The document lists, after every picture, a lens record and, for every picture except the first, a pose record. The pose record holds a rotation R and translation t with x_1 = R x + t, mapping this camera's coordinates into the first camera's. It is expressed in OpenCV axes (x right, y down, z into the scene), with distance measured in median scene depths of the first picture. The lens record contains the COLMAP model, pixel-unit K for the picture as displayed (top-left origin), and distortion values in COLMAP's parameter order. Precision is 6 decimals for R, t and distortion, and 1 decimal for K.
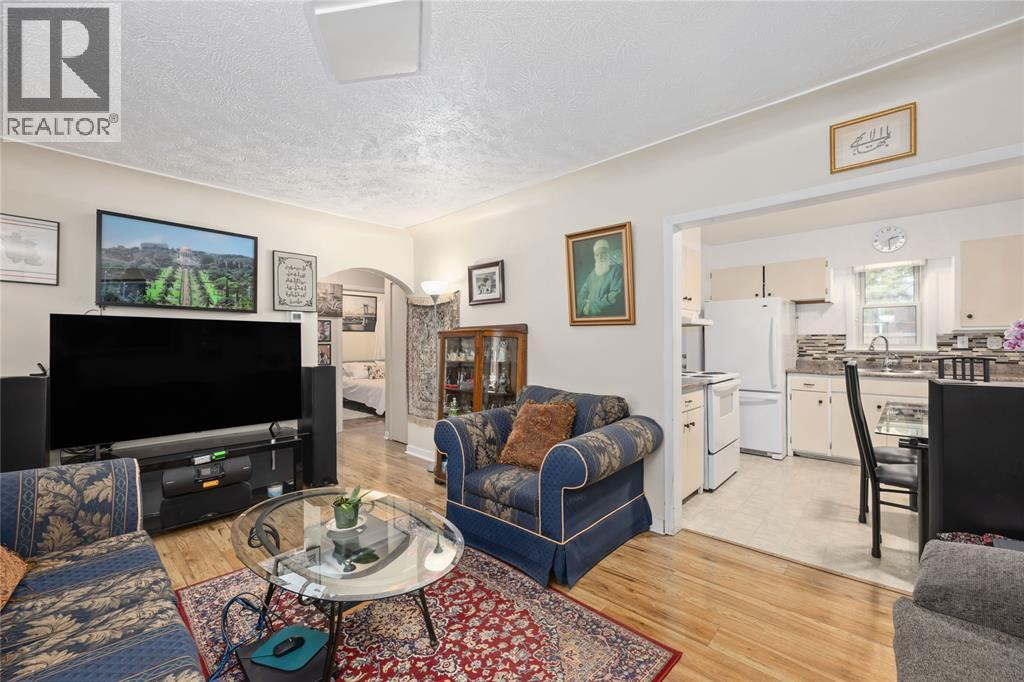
lens RADIAL K [[408.9, 0, 513.1], [0, 408.9, 341.1], [0, 0, 1]] dist [0.001171, -0.000963]
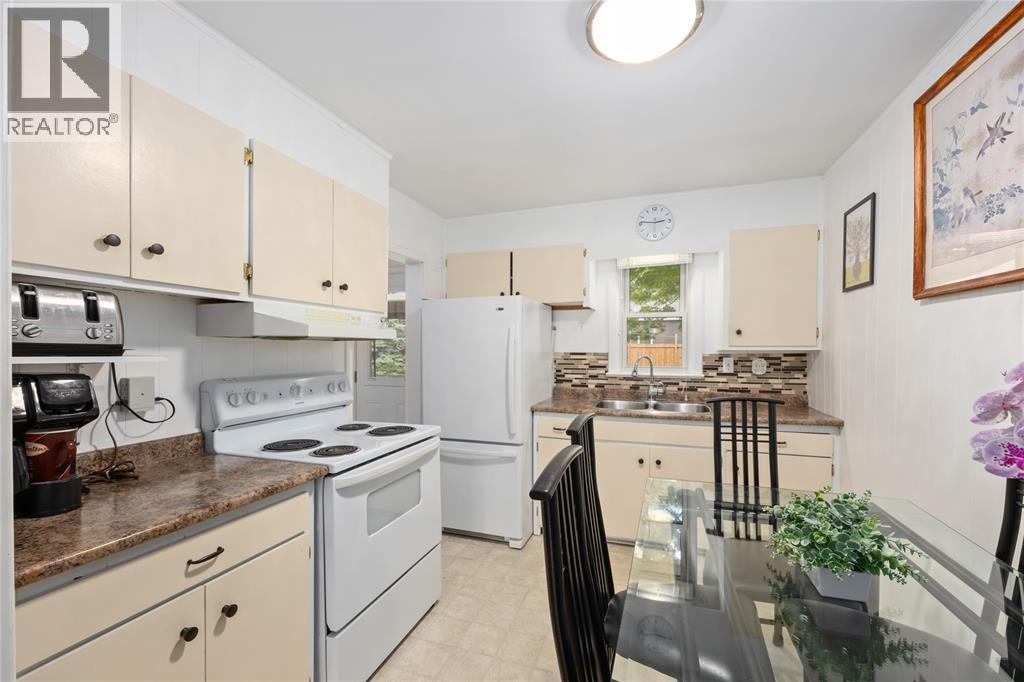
lens RADIAL K [[408.9, 0, 513.9], [0, 408.9, 348.9], [0, 0, 1]] dist [0.001171, -0.000963]
pose [[0.919985, 0.004018, 0.391934, 0.386786], [-0.005510, 0.999981, 0.002683, -0.025904], [-0.391916, -0.004628, 0.919989, 0.408690]]
